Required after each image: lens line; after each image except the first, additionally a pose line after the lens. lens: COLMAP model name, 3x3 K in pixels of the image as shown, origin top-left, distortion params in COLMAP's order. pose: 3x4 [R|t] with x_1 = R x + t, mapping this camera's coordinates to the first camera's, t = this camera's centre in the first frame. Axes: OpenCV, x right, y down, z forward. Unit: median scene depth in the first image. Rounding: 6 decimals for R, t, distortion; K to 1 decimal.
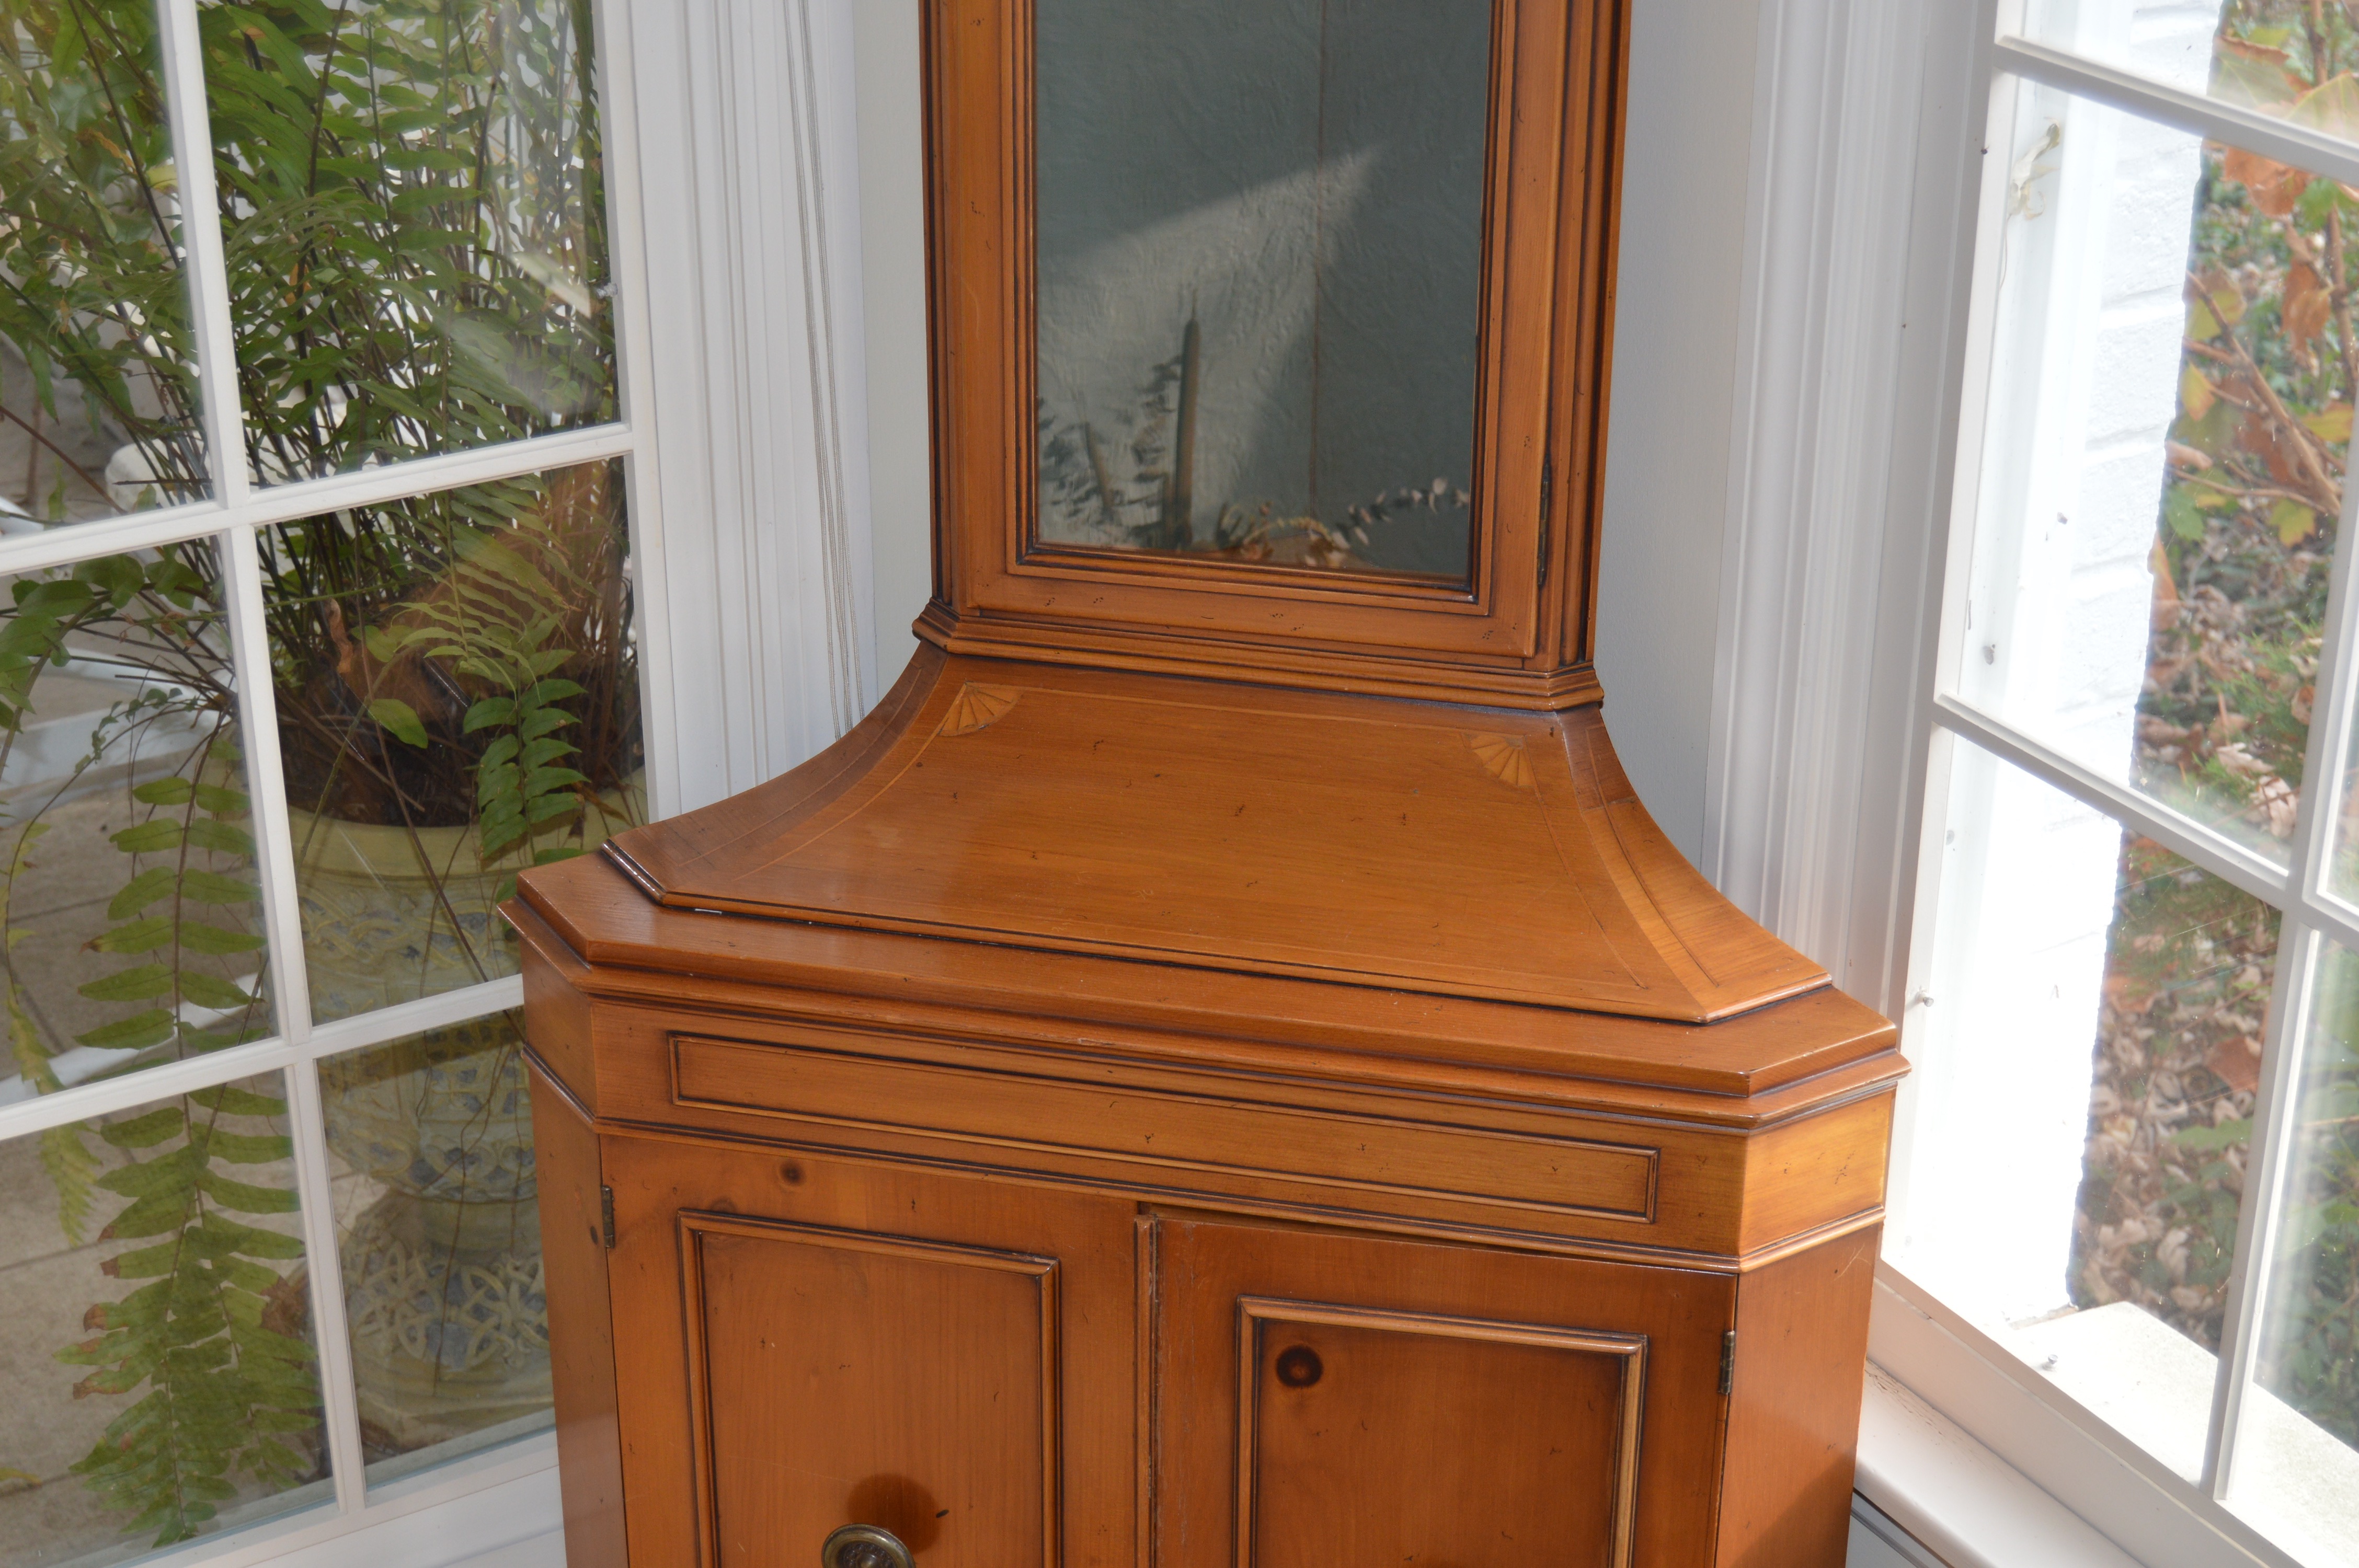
lens RADIAL K [[3701.6, 0, 1179.5], [0, 3701.6, 784.0], [0, 0, 1]] dist [-0.042330, -0.009769]
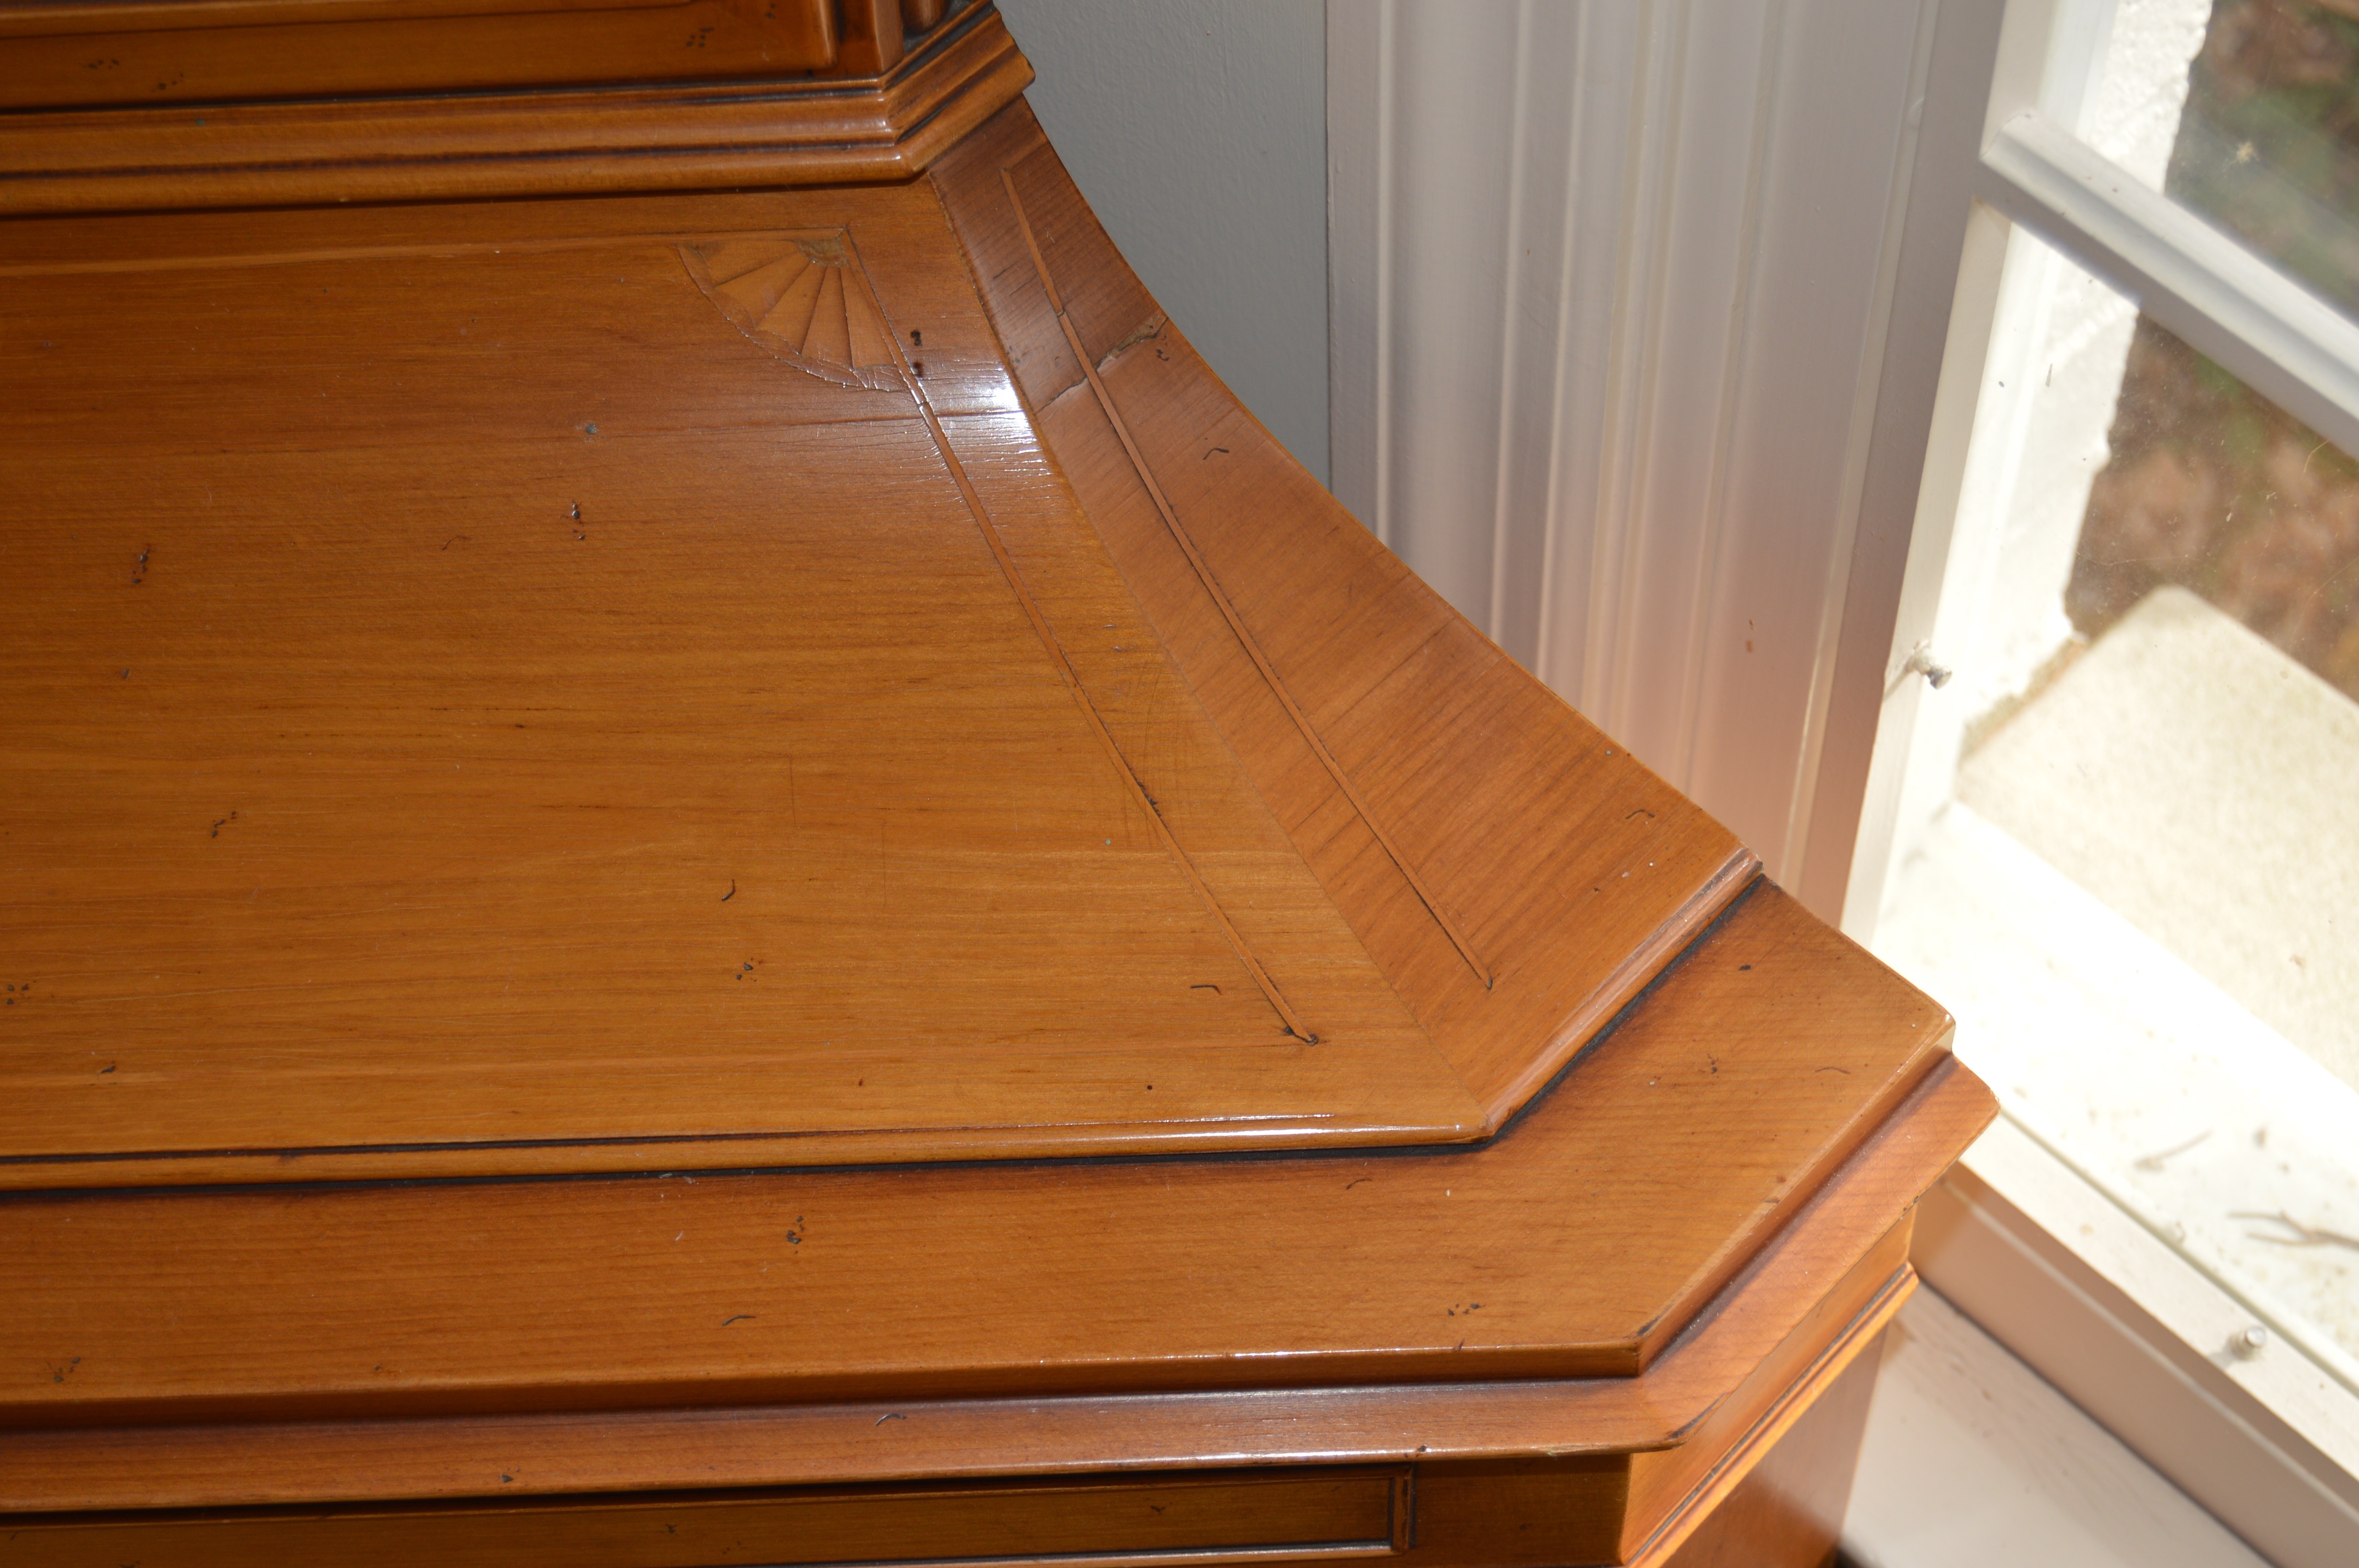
lens RADIAL K [[4381.5, 0, 1179.5], [0, 4381.5, 784.0], [0, 0, 1]] dist [-0.001953, 0.009467]
pose [[0.967642, -0.227553, 0.109032, 0.064208], [0.136073, 0.834484, 0.533967, -0.196761], [-0.212491, -0.501852, 0.838446, 0.588700]]
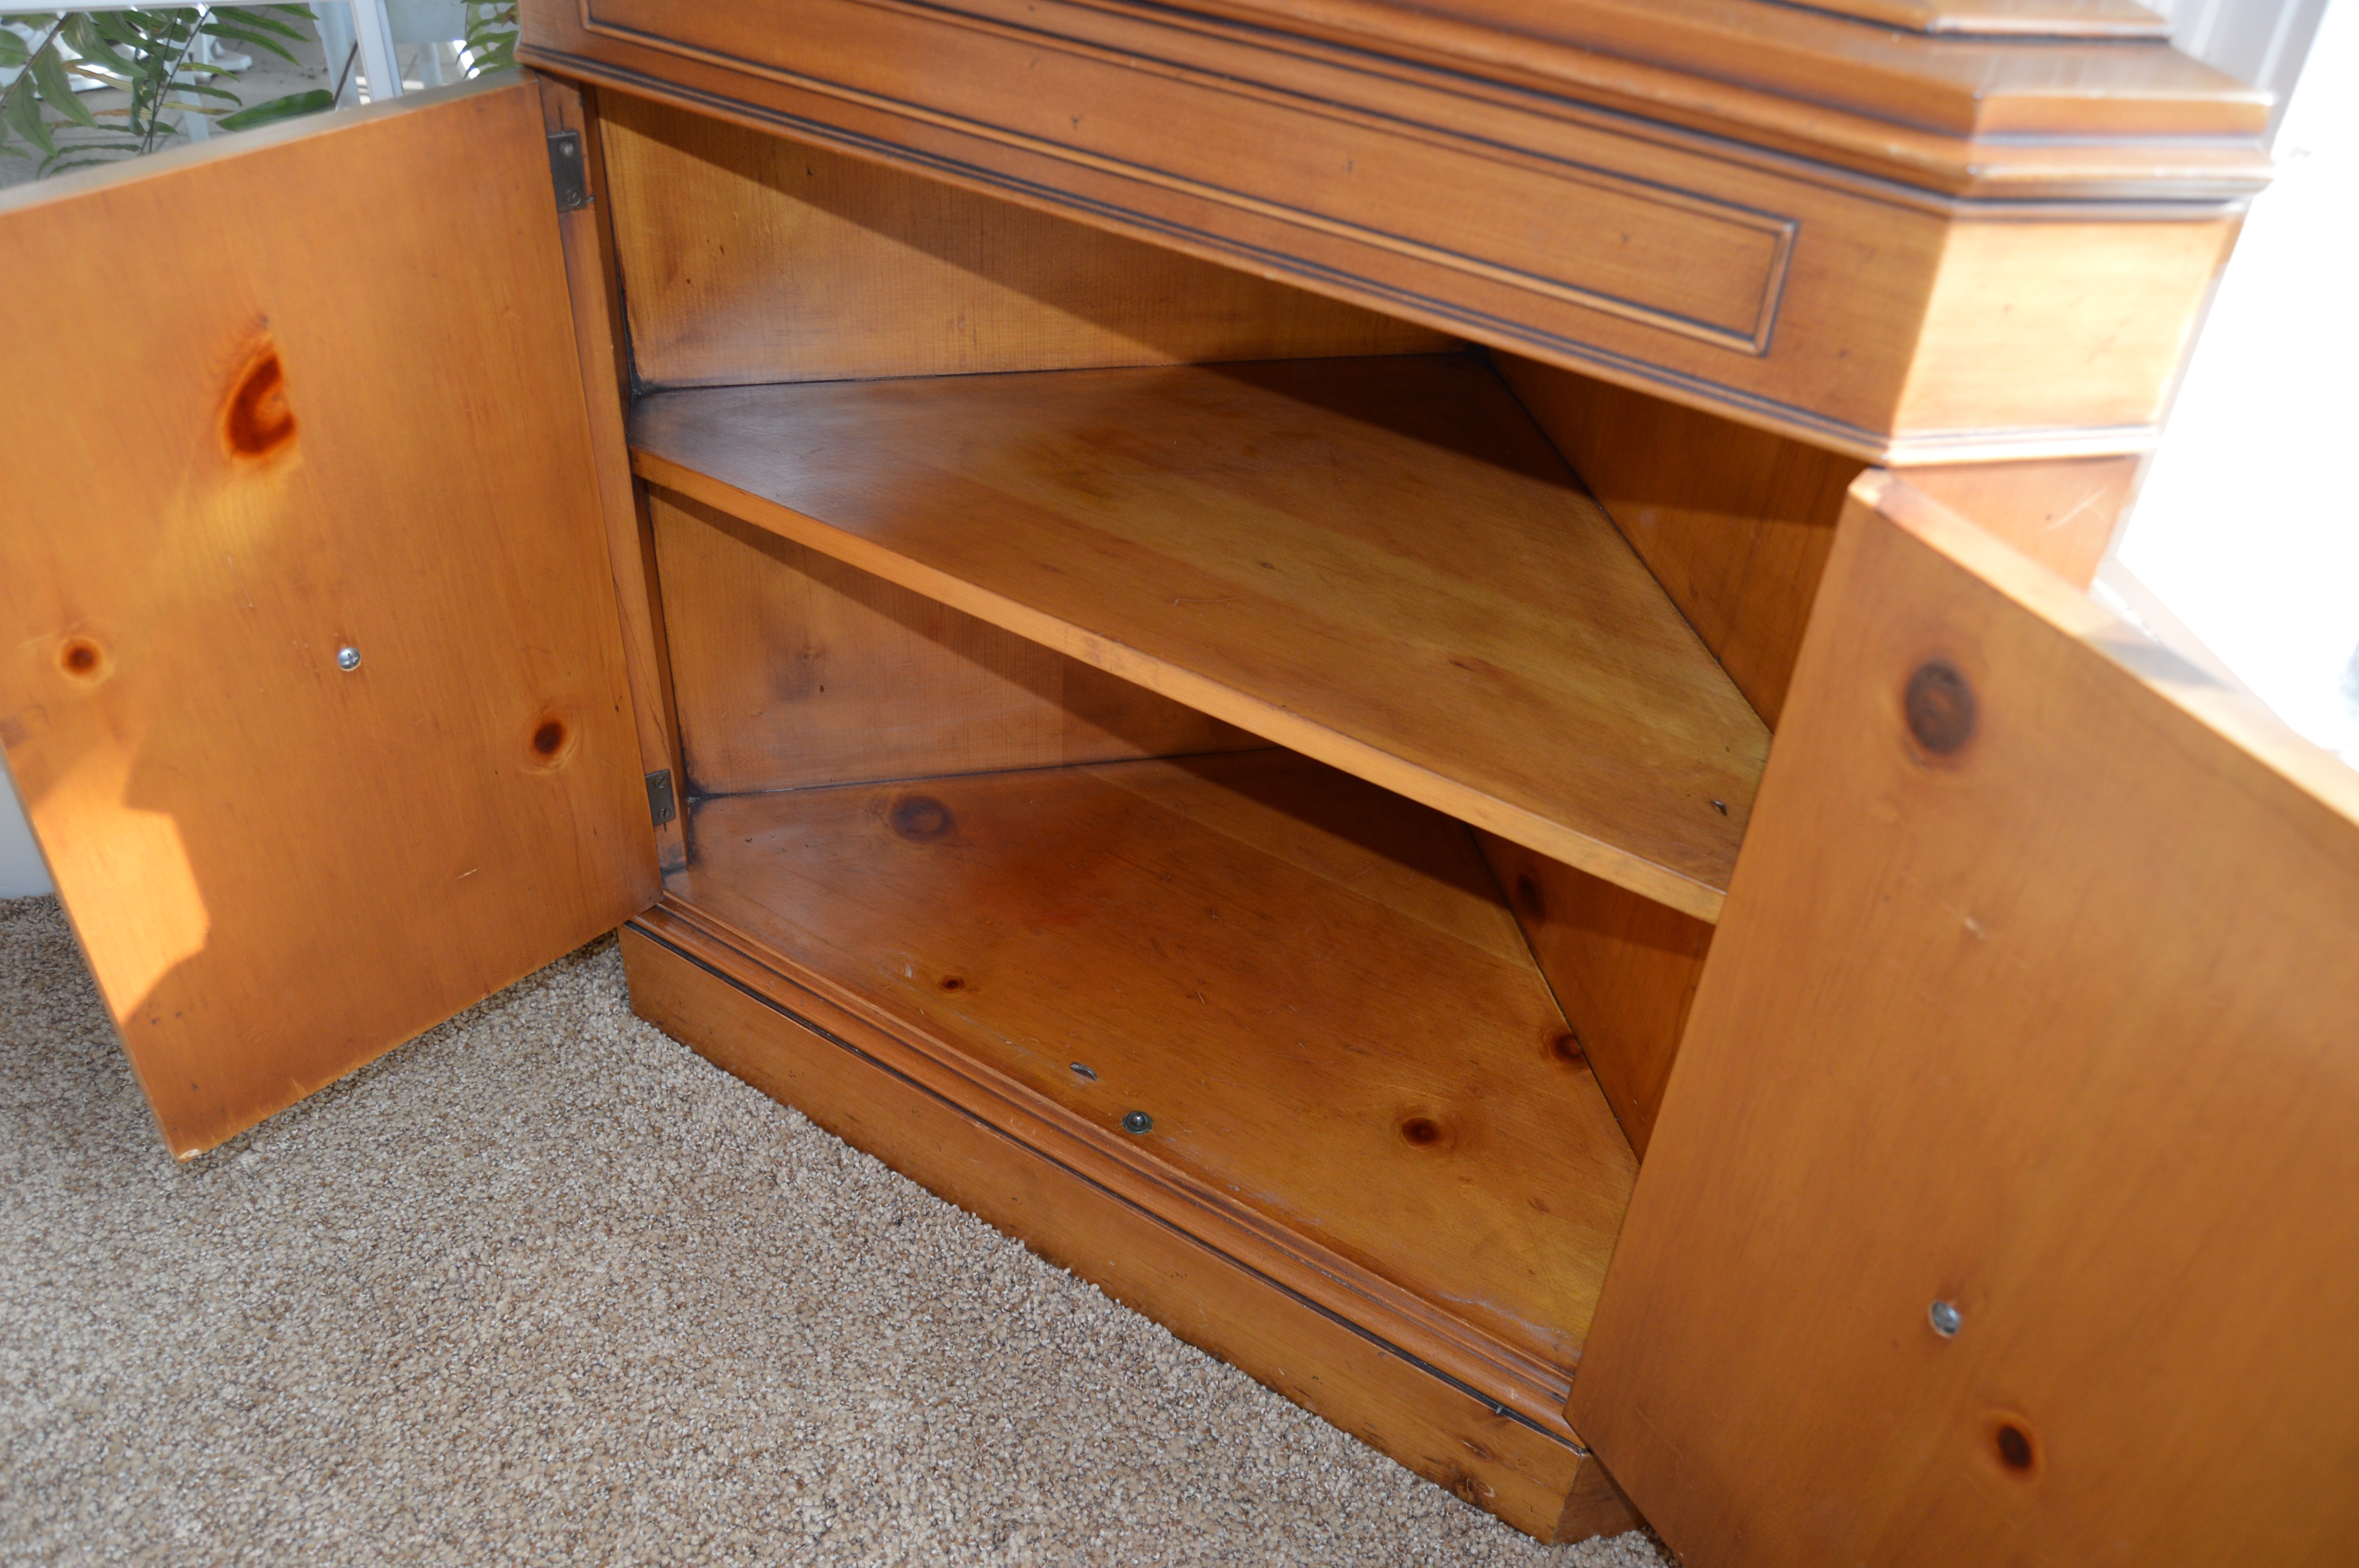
lens RADIAL K [[1867.8, 0, 1179.5], [0, 1867.8, 784.0], [0, 0, 1]] dist [-0.098286, 0.040278]
pose [[0.936661, 0.244936, -0.250343, 0.120713], [-0.184667, 0.952737, 0.241224, 0.120024], [0.297596, -0.179715, 0.937624, 0.617620]]
